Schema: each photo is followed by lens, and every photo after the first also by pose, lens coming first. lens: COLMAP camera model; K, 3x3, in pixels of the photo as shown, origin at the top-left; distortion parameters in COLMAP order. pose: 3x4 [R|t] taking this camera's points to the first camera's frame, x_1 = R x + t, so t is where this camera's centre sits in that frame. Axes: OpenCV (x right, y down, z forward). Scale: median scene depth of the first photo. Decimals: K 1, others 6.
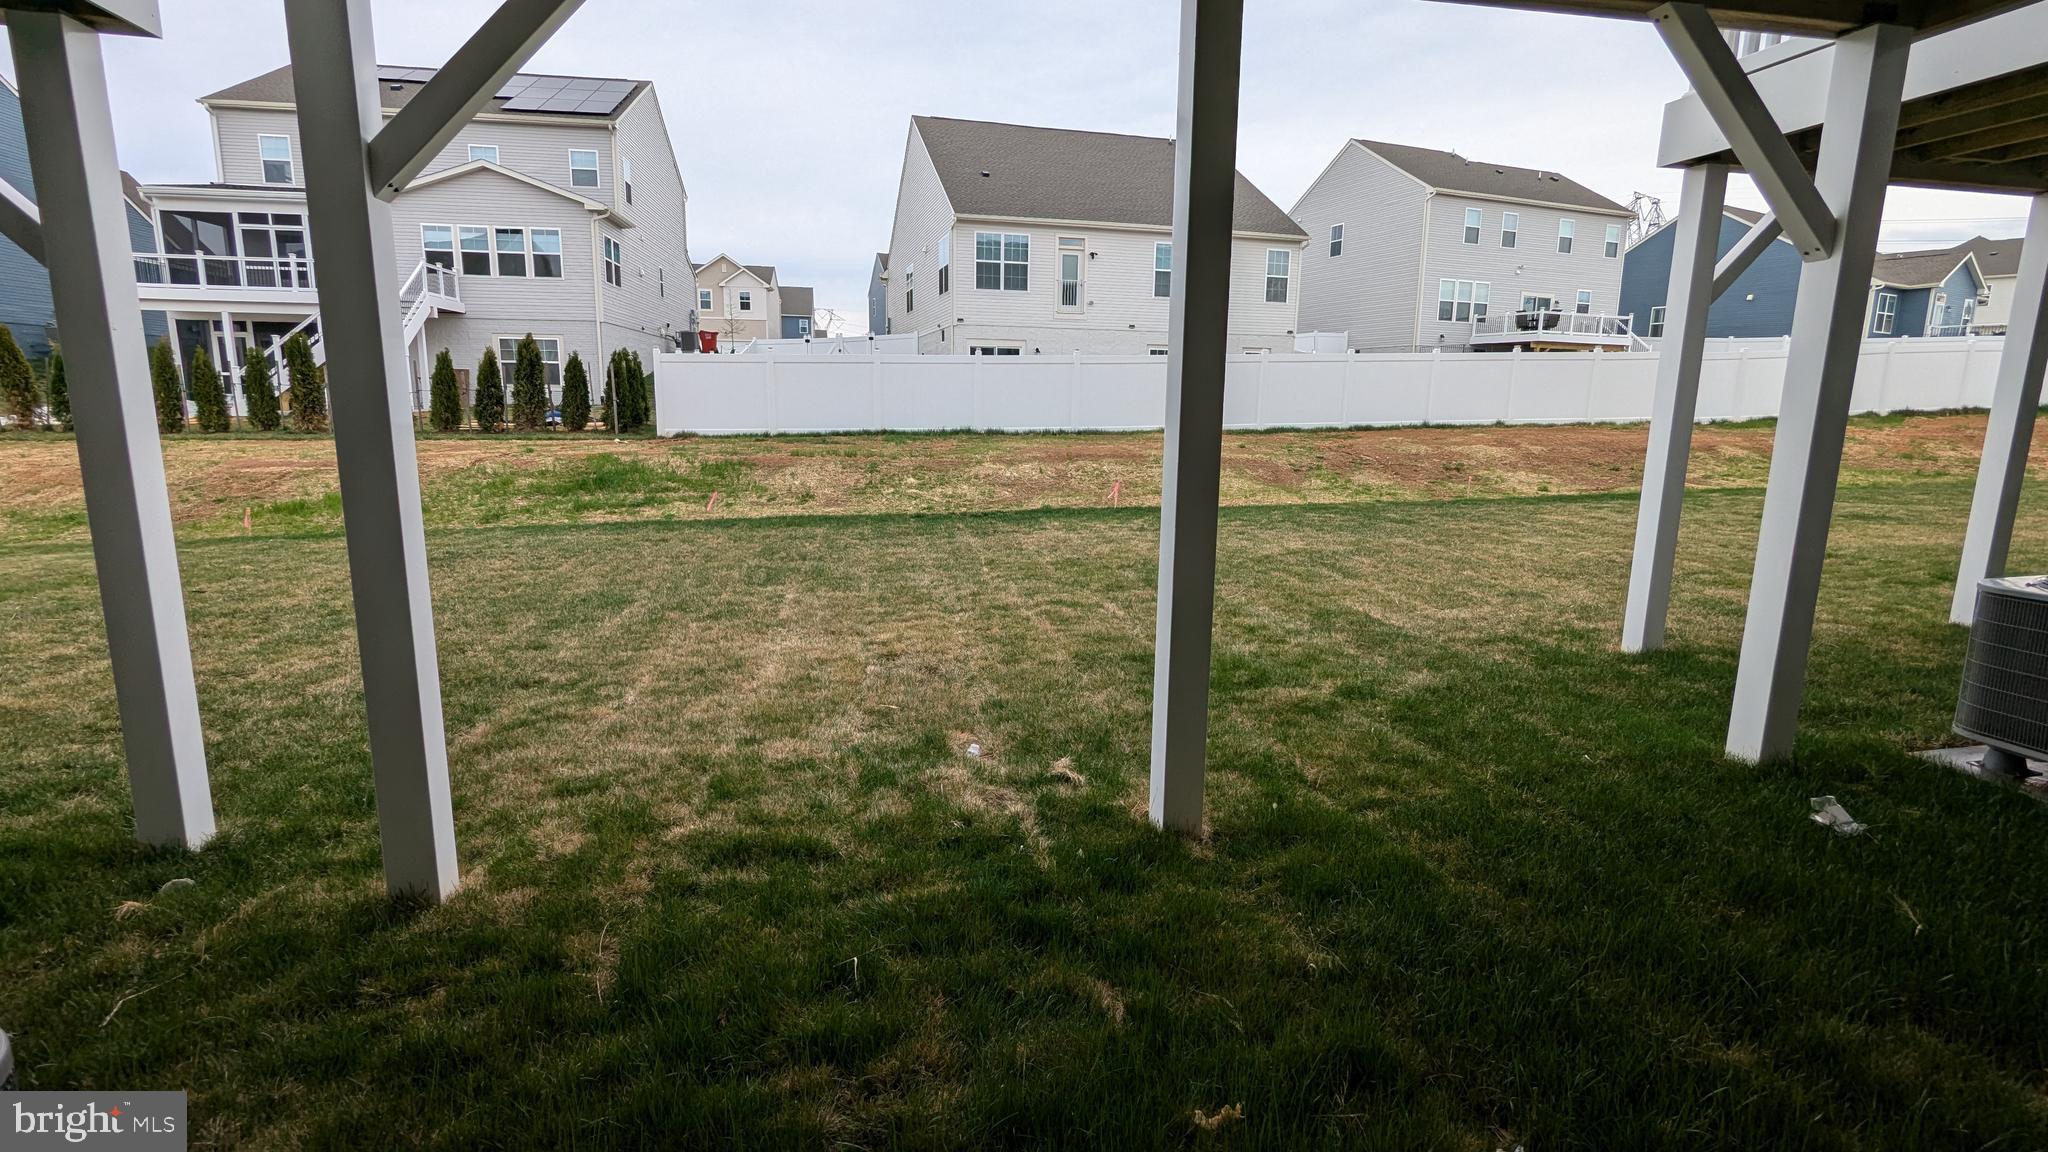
lens RADIAL K [[967.5, 0, 1015.7], [0, 967.5, 569.1], [0, 0, 1]] dist [-0.004201, -0.000448]
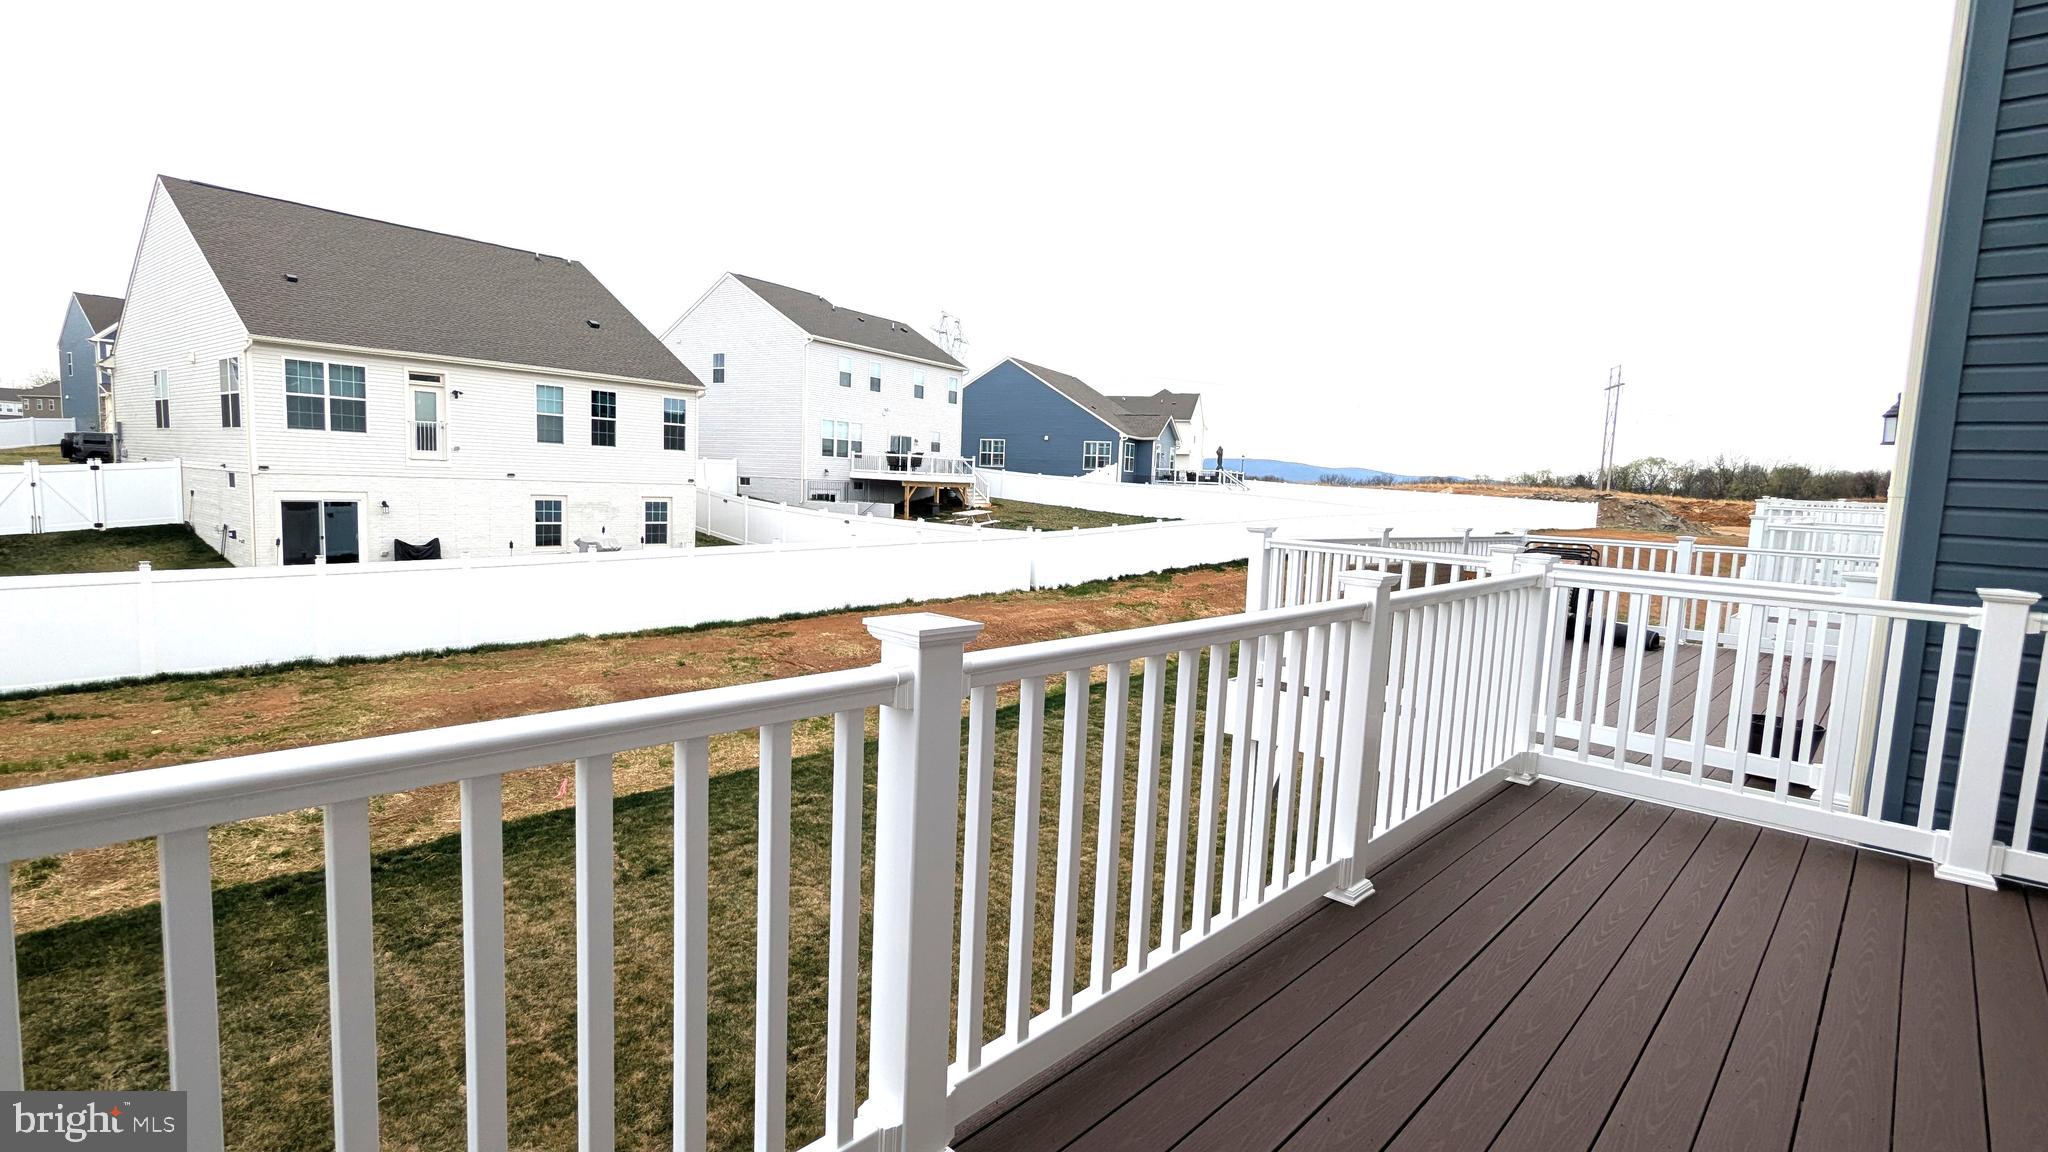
lens RADIAL K [[964.2, 0, 1019.6], [0, 964.2, 576.9], [0, 0, 1]] dist [-0.002073, 0.002334]
pose [[0.803261, -0.041492, 0.594180, -0.032794], [0.076411, 0.996506, -0.033713, -0.098039], [-0.590705, 0.072482, 0.803625, 0.037711]]
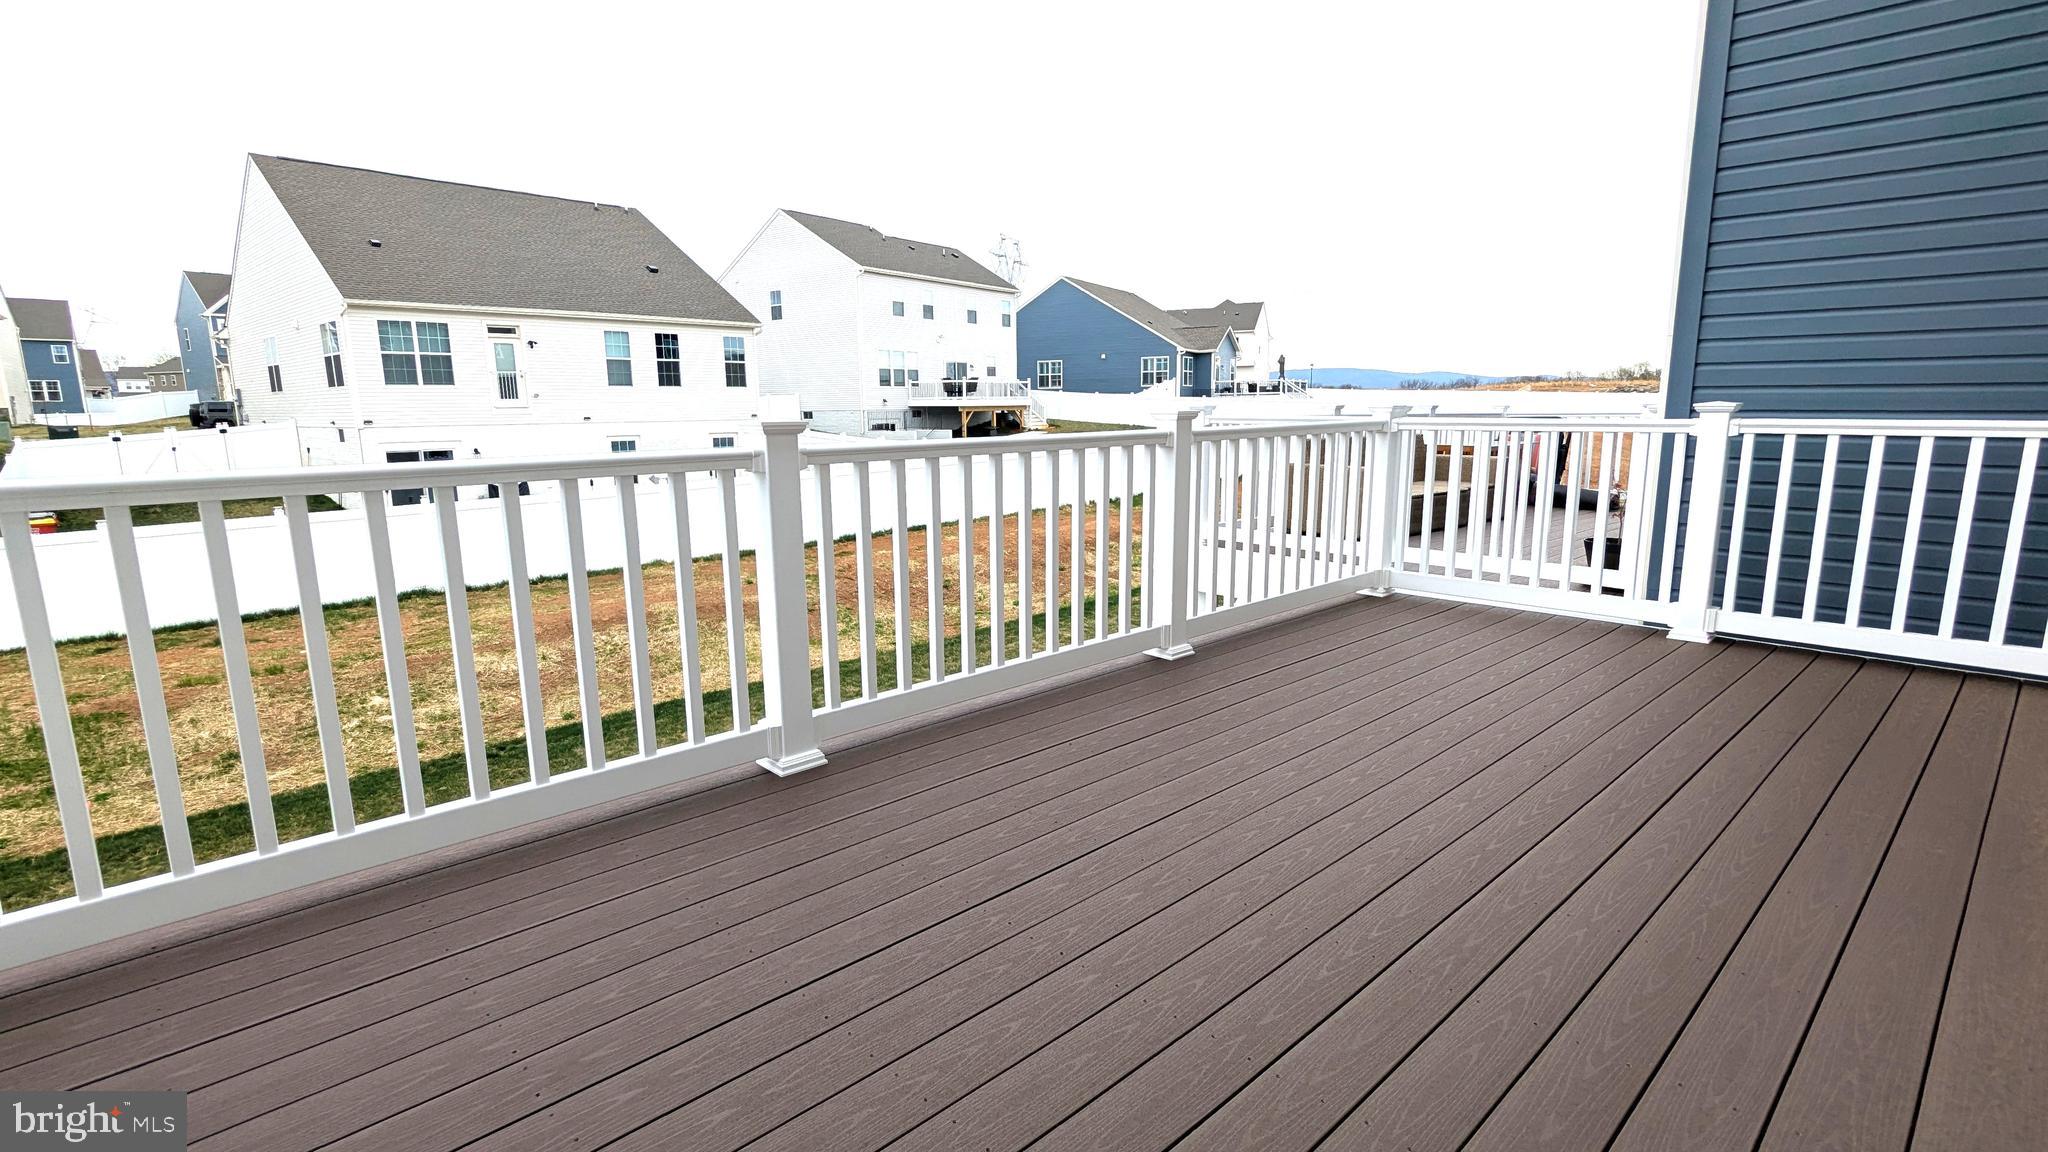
lens RADIAL K [[964.2, 0, 1019.6], [0, 964.2, 576.9], [0, 0, 1]] dist [-0.002073, 0.002334]
pose [[0.843156, -0.119503, 0.524220, -0.034307], [0.119255, 0.992268, 0.034390, -0.084726], [-0.524277, 0.033520, 0.850888, -0.000499]]
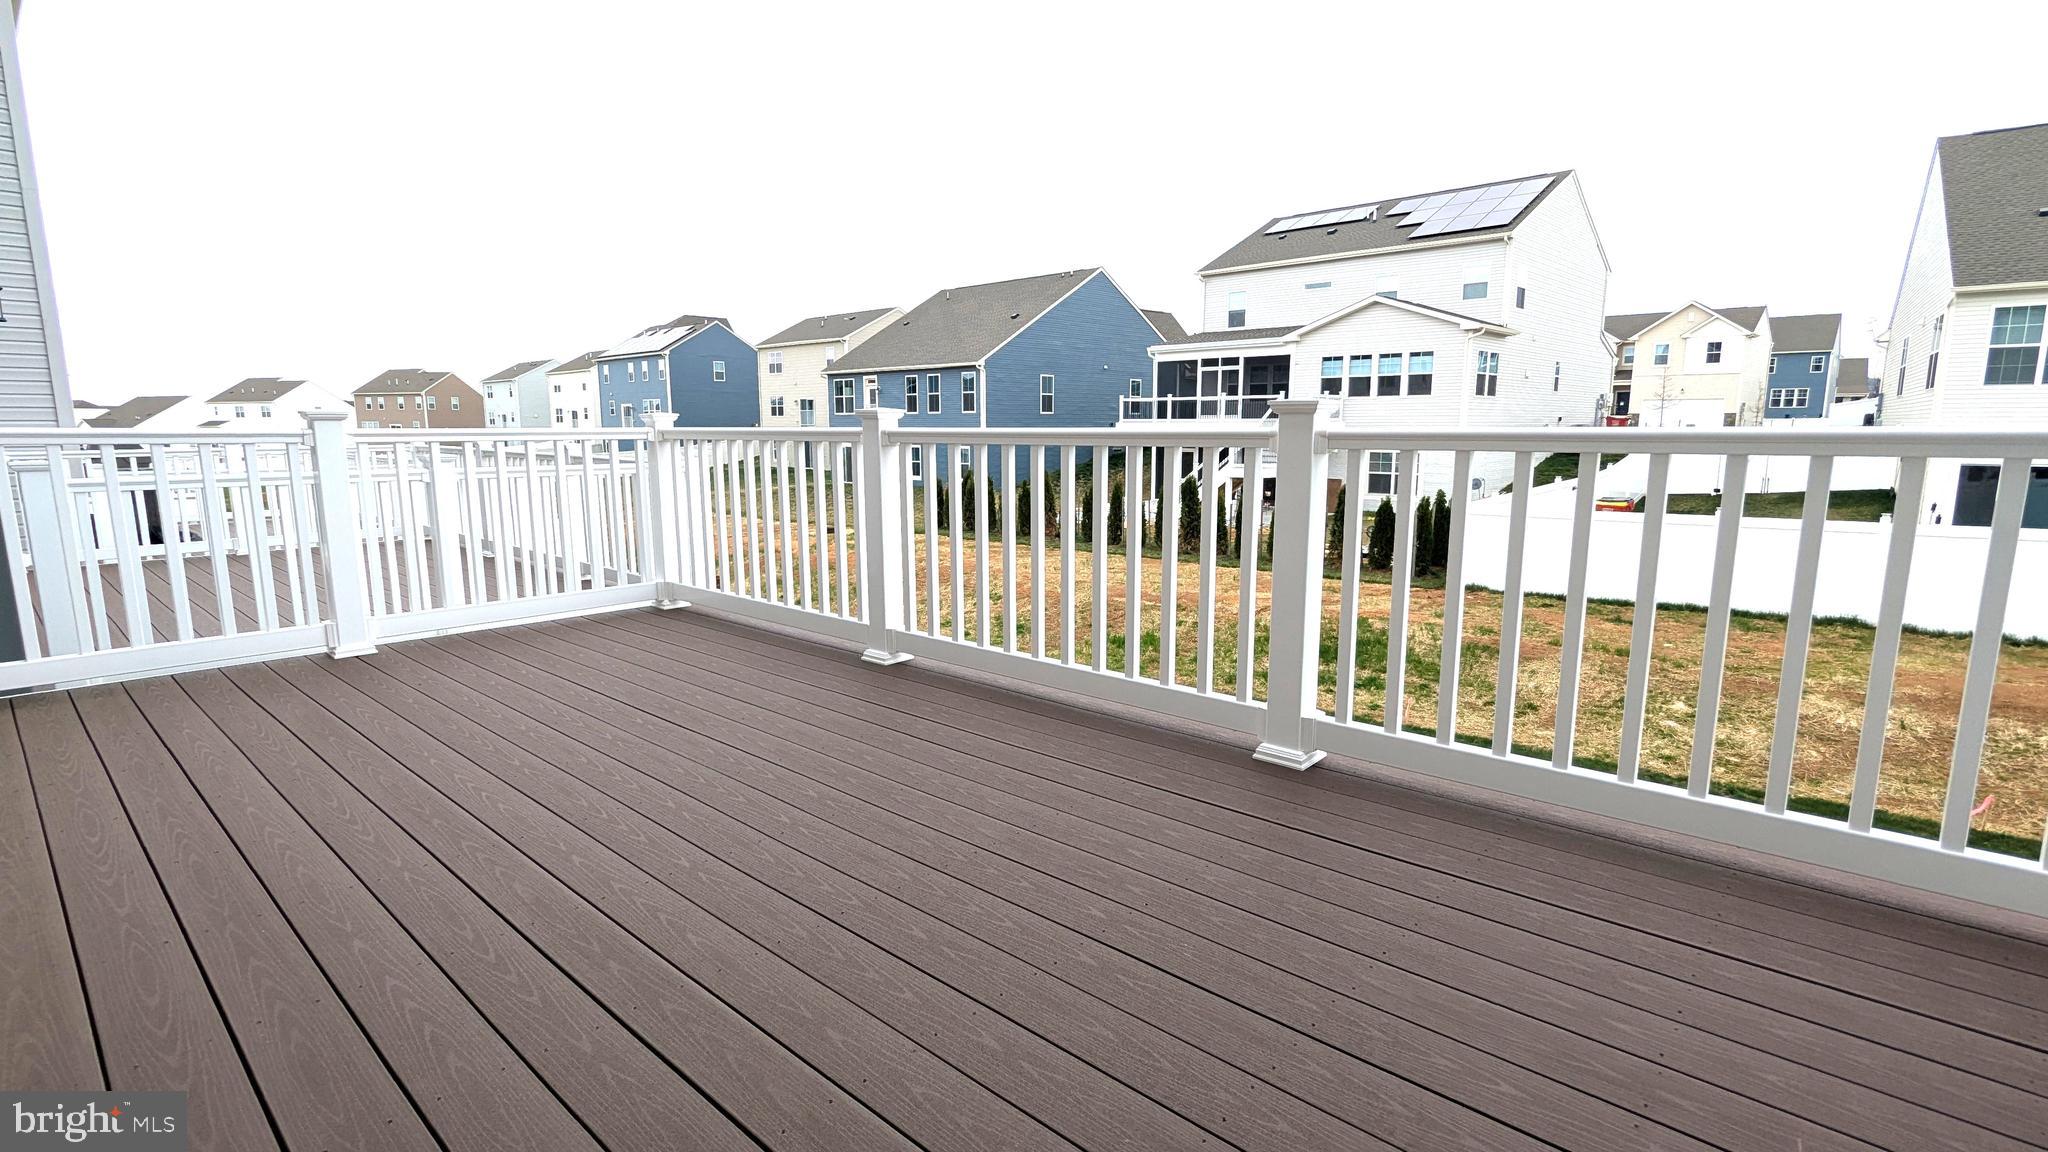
lens RADIAL K [[954.1, 0, 1024.0], [0, 954.1, 576.0], [0, 0, 1]] dist [0.008842, -0.000075]
pose [[0.609198, 0.107666, -0.785676, 0.098210], [-0.127870, 0.991113, 0.036670, -0.085010], [0.782641, 0.078125, 0.617551, 0.022229]]
